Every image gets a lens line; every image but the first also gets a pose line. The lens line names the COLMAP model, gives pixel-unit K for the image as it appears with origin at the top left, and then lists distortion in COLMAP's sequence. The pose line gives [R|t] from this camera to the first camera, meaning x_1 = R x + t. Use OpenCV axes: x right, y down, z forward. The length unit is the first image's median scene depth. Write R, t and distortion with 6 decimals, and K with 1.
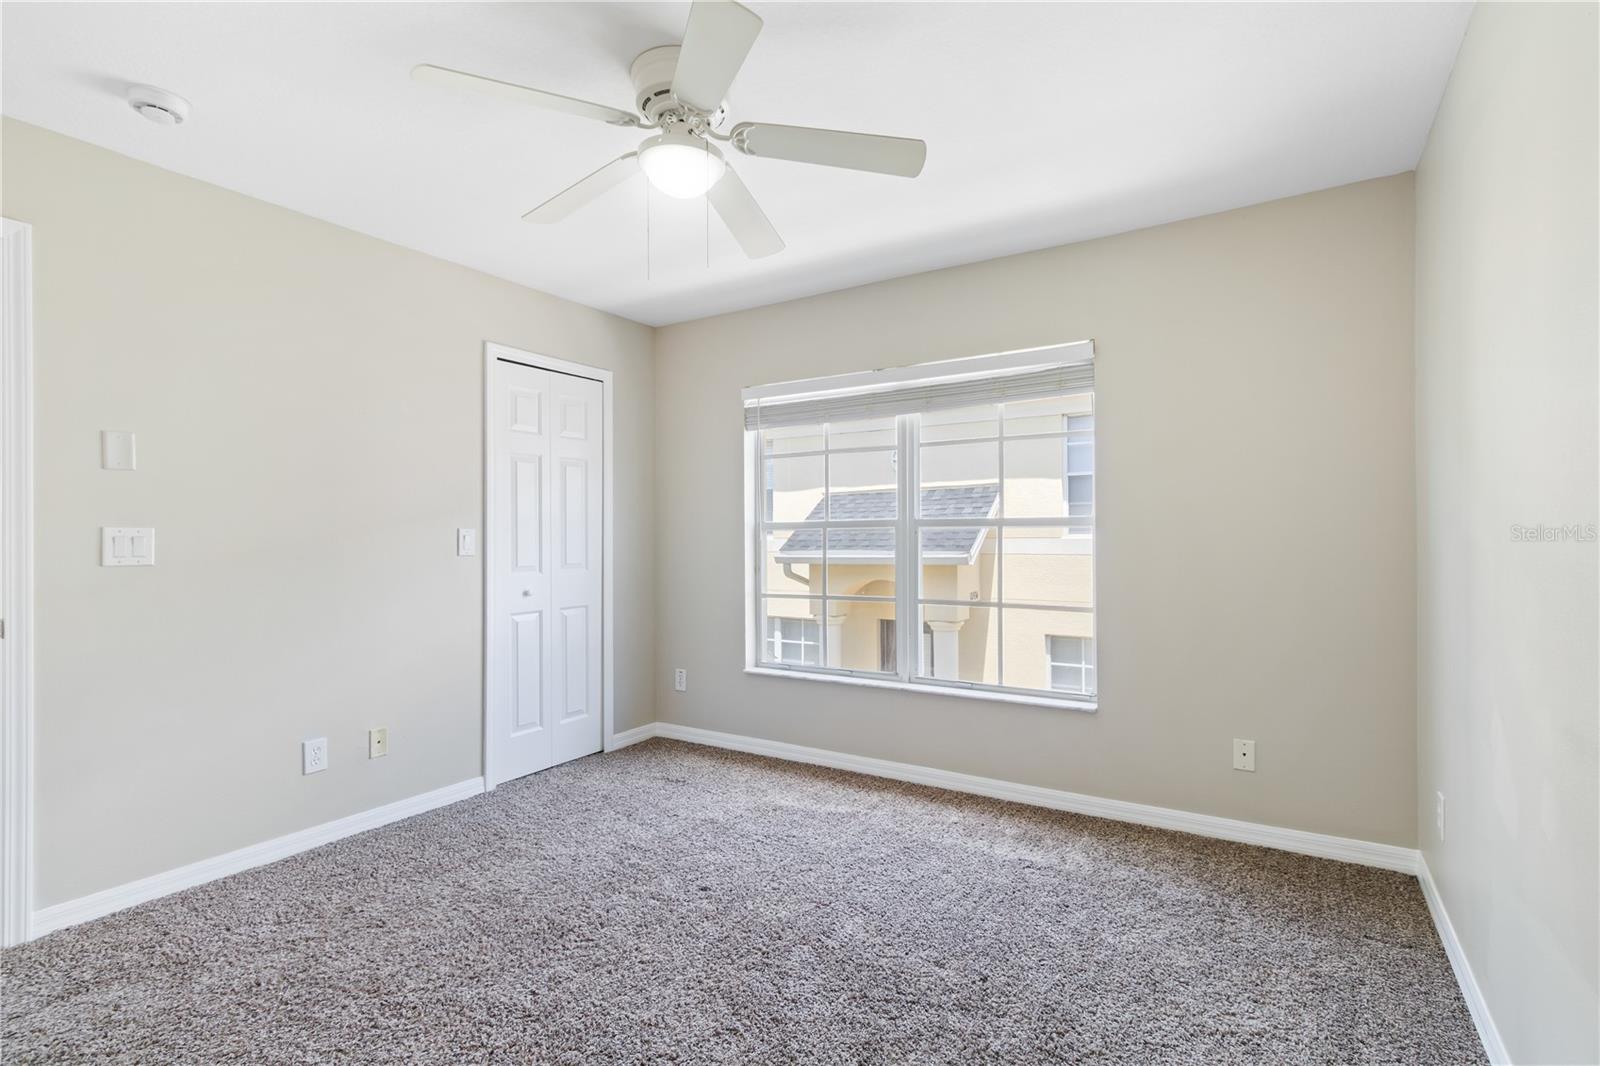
lens RADIAL K [[752.3, 0, 795.4], [0, 752.3, 546.8], [0, 0, 1]] dist [0.008133, -0.001084]
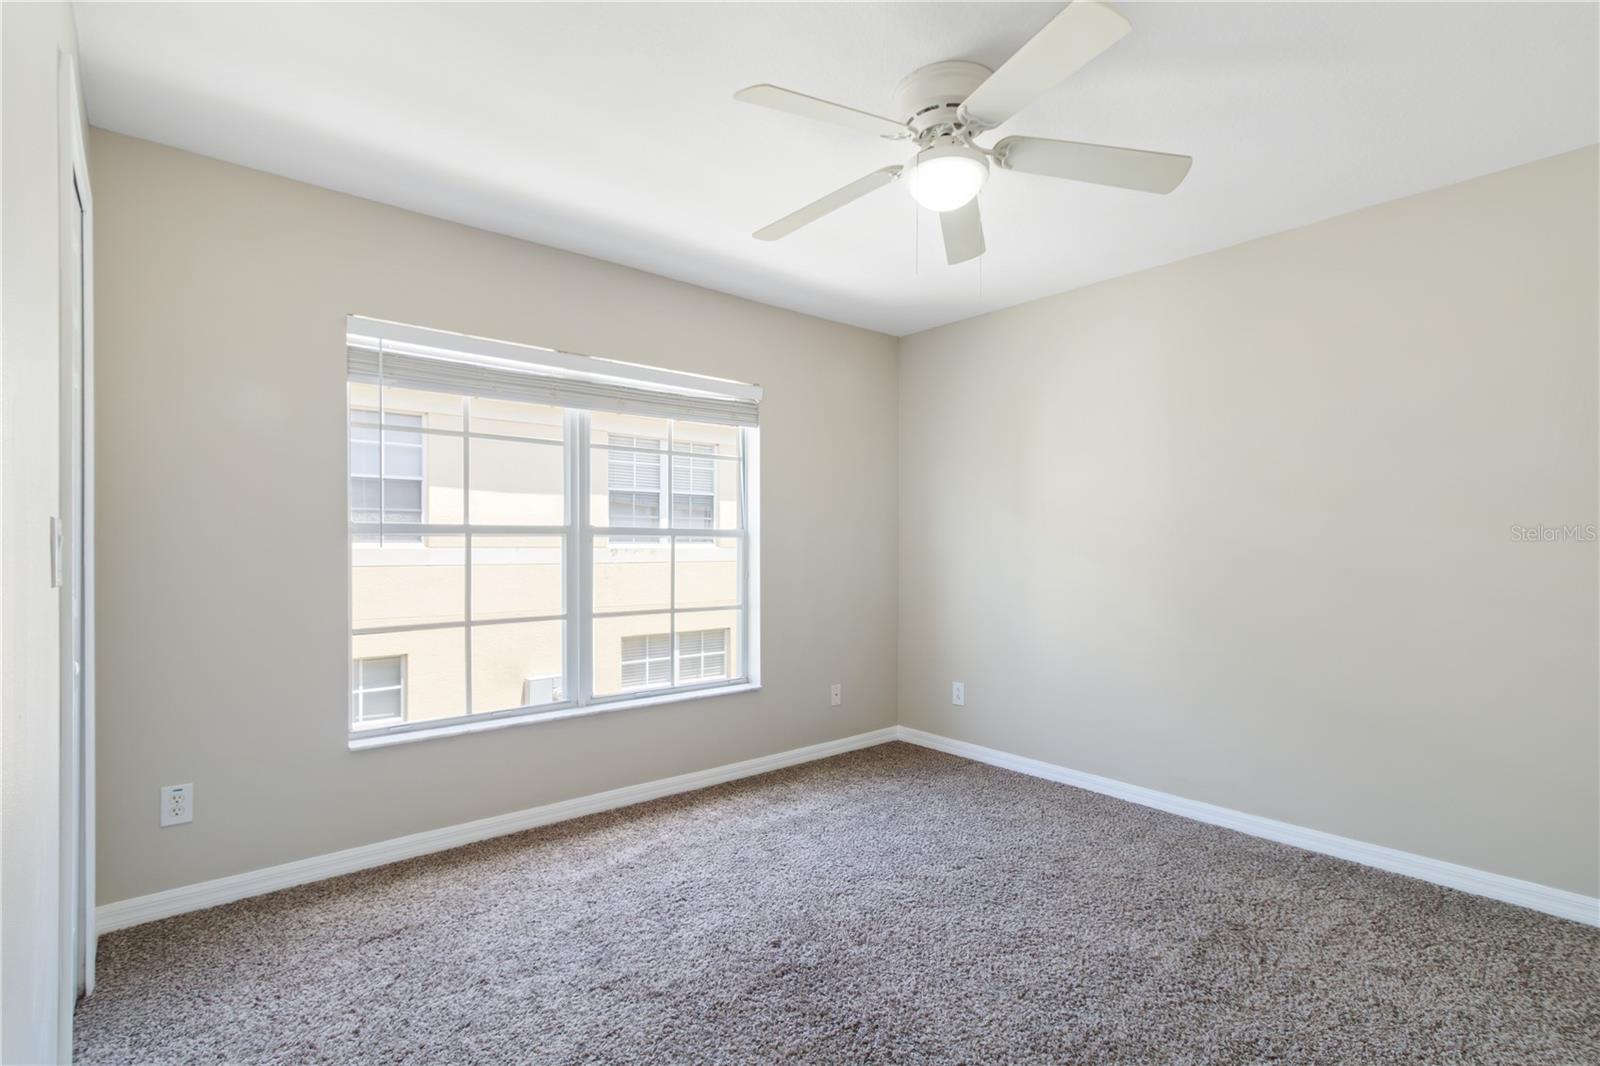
lens RADIAL K [[752.3, 0, 820.5], [0, 752.3, 551.3], [0, 0, 1]] dist [0.008133, -0.001084]
pose [[0.297620, 0.002464, 0.954681, -0.643207], [0.013598, 0.999884, -0.006820, 0.005004], [-0.954588, 0.015011, 0.297552, 0.467484]]
